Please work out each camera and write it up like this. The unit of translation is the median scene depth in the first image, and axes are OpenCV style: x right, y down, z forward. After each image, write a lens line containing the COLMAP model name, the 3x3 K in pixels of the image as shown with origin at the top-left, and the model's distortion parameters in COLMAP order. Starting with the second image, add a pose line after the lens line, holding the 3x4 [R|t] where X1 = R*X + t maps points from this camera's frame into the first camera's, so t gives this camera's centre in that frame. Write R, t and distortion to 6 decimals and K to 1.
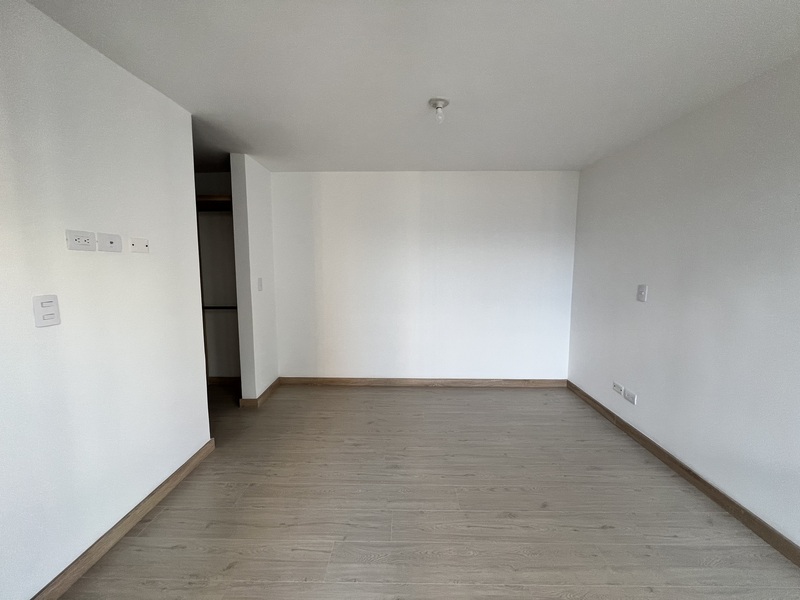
lens RADIAL K [[319.0, 0, 400.6], [0, 319.0, 298.6], [0, 0, 1]] dist [-0.003659, 0.000419]
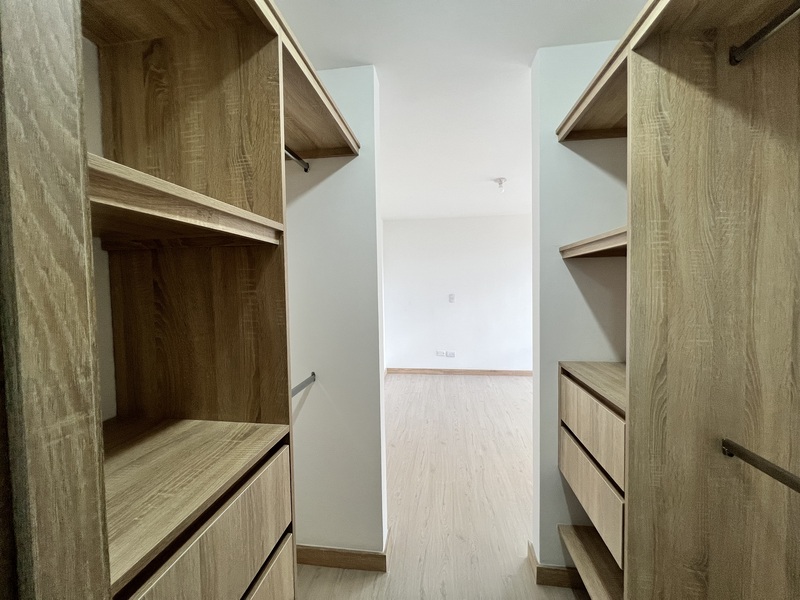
lens RADIAL K [[319.0, 0, 400.6], [0, 319.0, 298.6], [0, 0, 1]] dist [-0.003659, 0.000419]
pose [[0.117945, -0.046399, 0.991936, -1.034312], [0.122233, 0.991990, 0.031868, -0.099147], [-0.985468, 0.117489, 0.122671, 0.919645]]
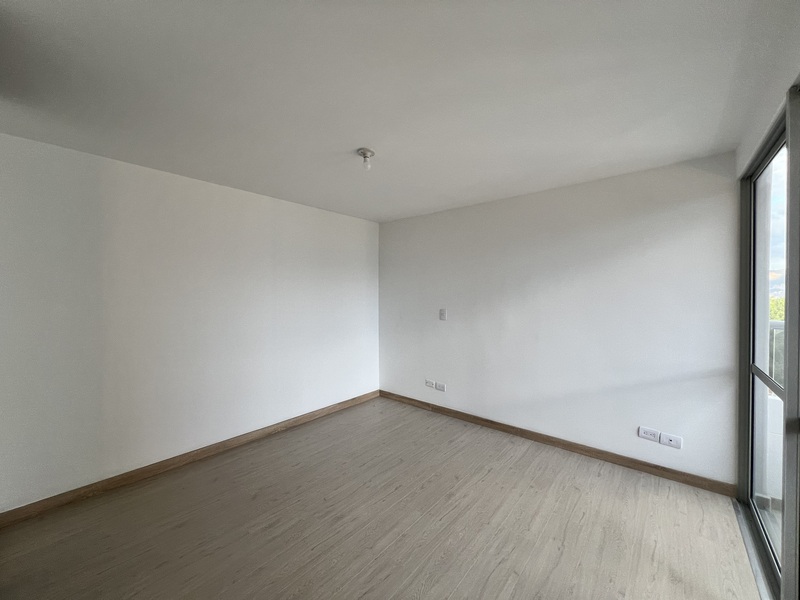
lens RADIAL K [[319.0, 0, 400.6], [0, 319.0, 298.6], [0, 0, 1]] dist [-0.003659, 0.000419]
pose [[0.634439, -0.014952, 0.772829, -0.449986], [0.083892, 0.995239, -0.049614, -0.029132], [-0.768407, 0.096311, 0.632672, 0.170120]]
